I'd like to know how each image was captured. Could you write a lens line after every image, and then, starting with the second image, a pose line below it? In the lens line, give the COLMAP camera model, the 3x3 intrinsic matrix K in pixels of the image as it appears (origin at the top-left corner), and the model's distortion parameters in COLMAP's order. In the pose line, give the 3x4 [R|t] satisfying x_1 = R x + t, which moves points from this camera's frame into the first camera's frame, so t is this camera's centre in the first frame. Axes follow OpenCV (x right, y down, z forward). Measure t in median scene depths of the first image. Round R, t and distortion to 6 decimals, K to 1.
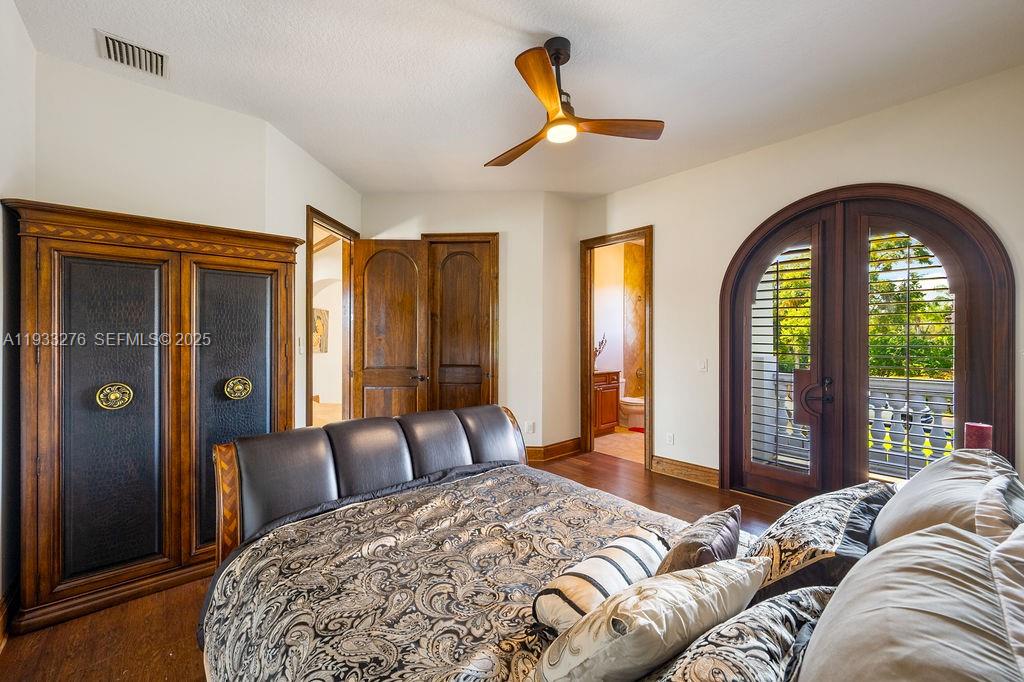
lens RADIAL K [[410.9, 0, 512.6], [0, 410.9, 339.4], [0, 0, 1]] dist [-0.000027, 0.000000]
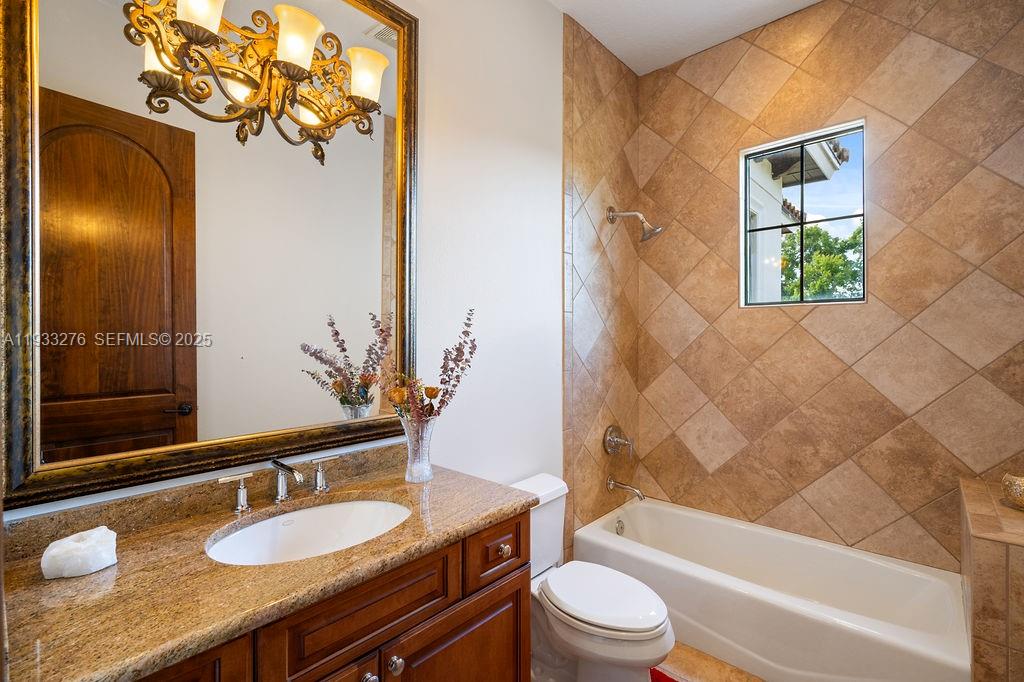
lens RADIAL K [[453.3, 0, 511.2], [0, 453.3, 339.4], [0, 0, 1]] dist [0.000125, -0.000001]
pose [[0.992706, -0.001504, 0.120554, 0.191978], [0.001299, 0.999998, 0.001782, -0.000253], [-0.120556, -0.001612, 0.992705, 0.670765]]
